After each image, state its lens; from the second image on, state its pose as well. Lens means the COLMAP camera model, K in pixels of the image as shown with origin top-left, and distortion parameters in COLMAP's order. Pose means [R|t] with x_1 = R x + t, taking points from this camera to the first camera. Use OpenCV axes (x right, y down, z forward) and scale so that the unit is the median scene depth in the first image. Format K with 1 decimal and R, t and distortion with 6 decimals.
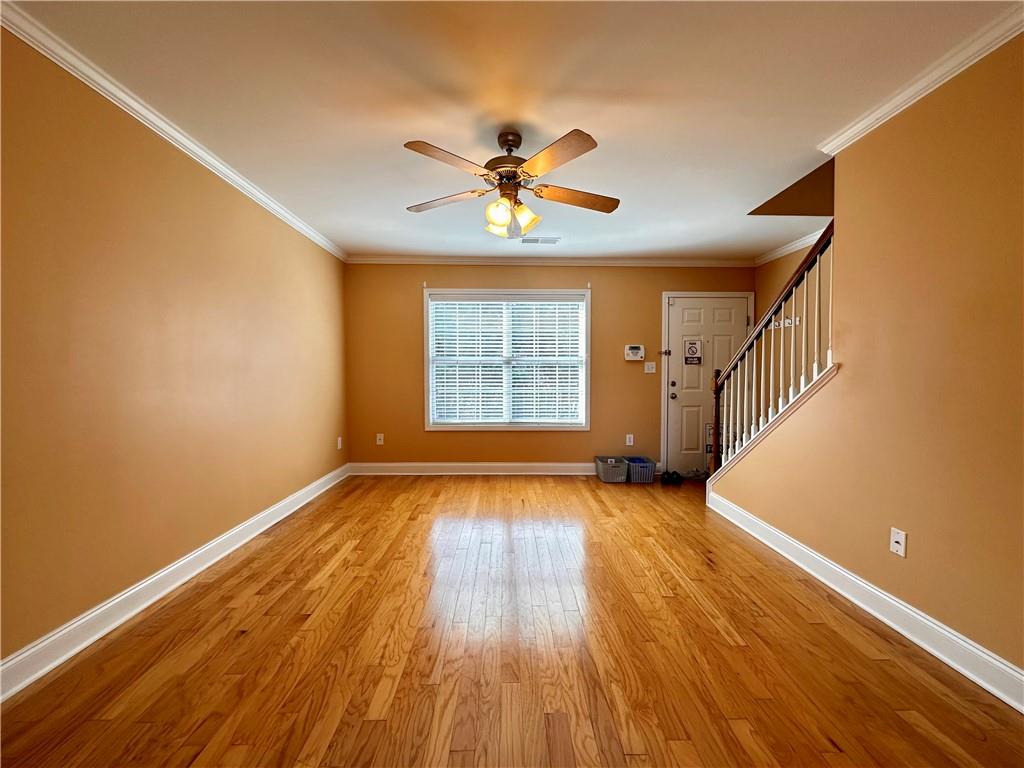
lens RADIAL K [[407.4, 0, 516.2], [0, 407.4, 382.2], [0, 0, 1]] dist [-0.008194, 0.000393]
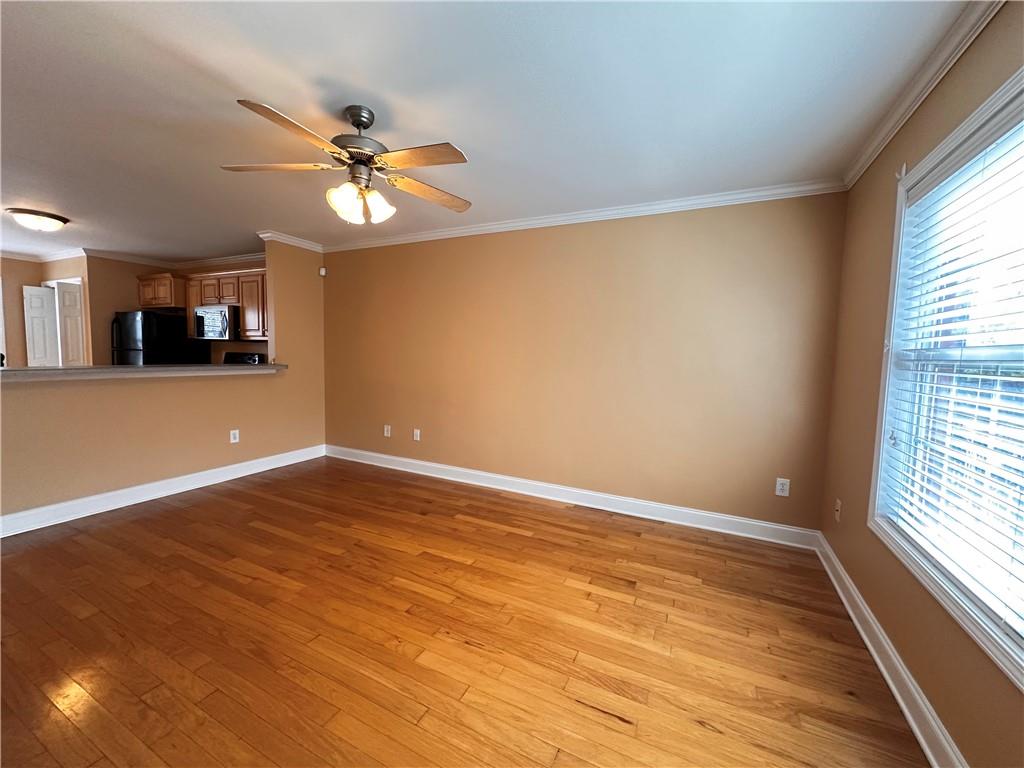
lens RADIAL K [[407.4, 0, 514.3], [0, 407.4, 386.8], [0, 0, 1]] dist [-0.008194, 0.000393]
pose [[-0.462141, 0.058412, -0.884881, 0.543775], [-0.050570, 0.994469, 0.092057, -0.082106], [0.885363, 0.087292, -0.456631, 1.470674]]
